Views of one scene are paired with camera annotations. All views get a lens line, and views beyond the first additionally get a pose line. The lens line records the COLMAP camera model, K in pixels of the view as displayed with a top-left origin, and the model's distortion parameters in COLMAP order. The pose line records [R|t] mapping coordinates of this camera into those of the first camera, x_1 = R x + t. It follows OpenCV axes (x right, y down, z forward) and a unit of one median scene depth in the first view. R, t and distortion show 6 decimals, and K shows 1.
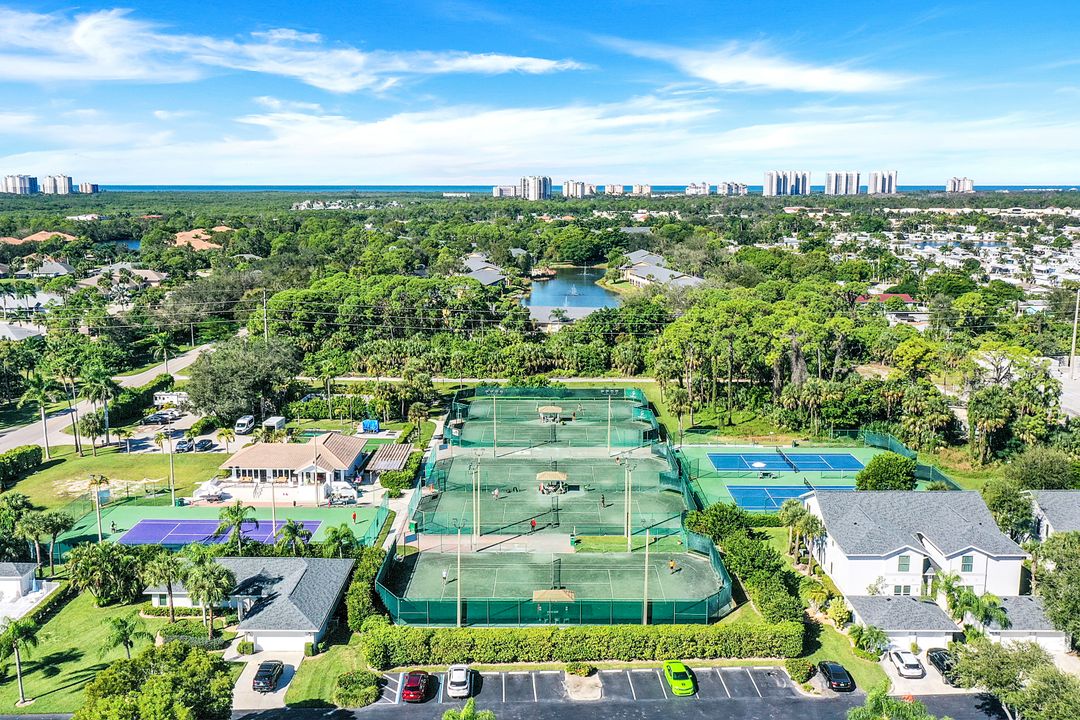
lens RADIAL K [[985.5, 0, 508.8], [0, 985.5, 363.2], [0, 0, 1]] dist [0.003774, -0.001694]
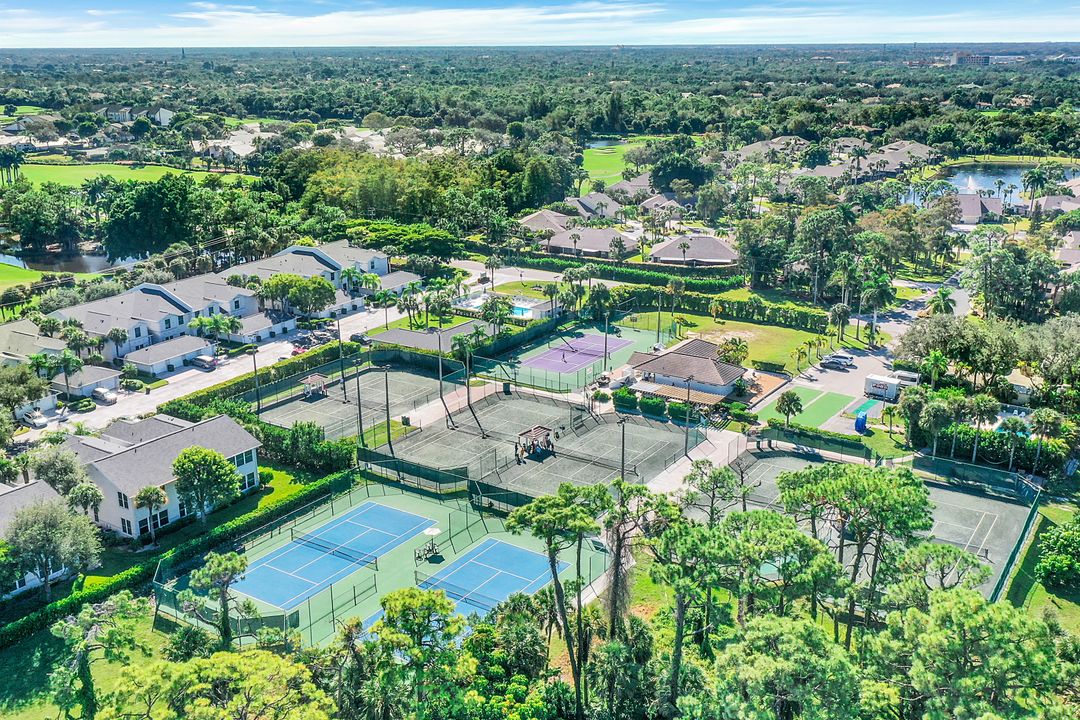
lens RADIAL K [[975.0, 0, 522.4], [0, 975.0, 361.4], [0, 0, 1]] dist [0.003560, -0.002532]
pose [[-0.538769, 0.258765, -0.801729, 0.686214], [-0.139105, 0.911272, 0.387600, -0.272144], [0.830890, 0.320351, -0.454969, 1.194839]]
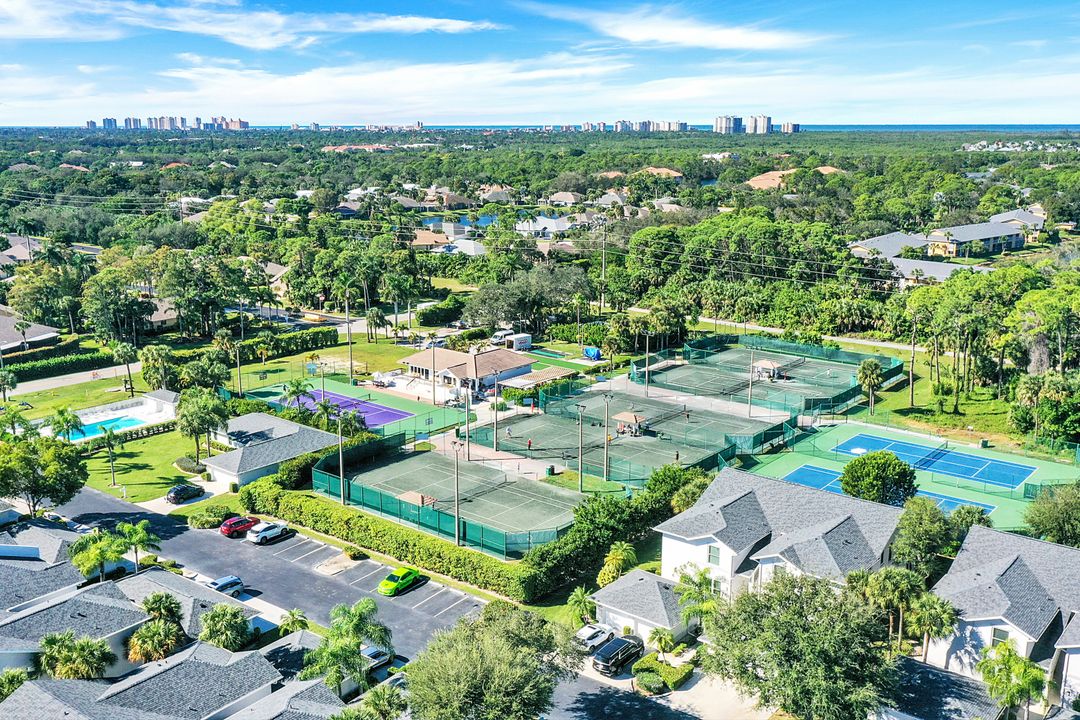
lens RADIAL K [[975.0, 0, 522.4], [0, 975.0, 361.4], [0, 0, 1]] dist [0.003560, -0.002532]
pose [[0.782493, 0.145203, -0.605492, 0.480986], [-0.108971, 0.989356, 0.096432, -0.024311], [0.613049, -0.009477, 0.789988, 0.117386]]
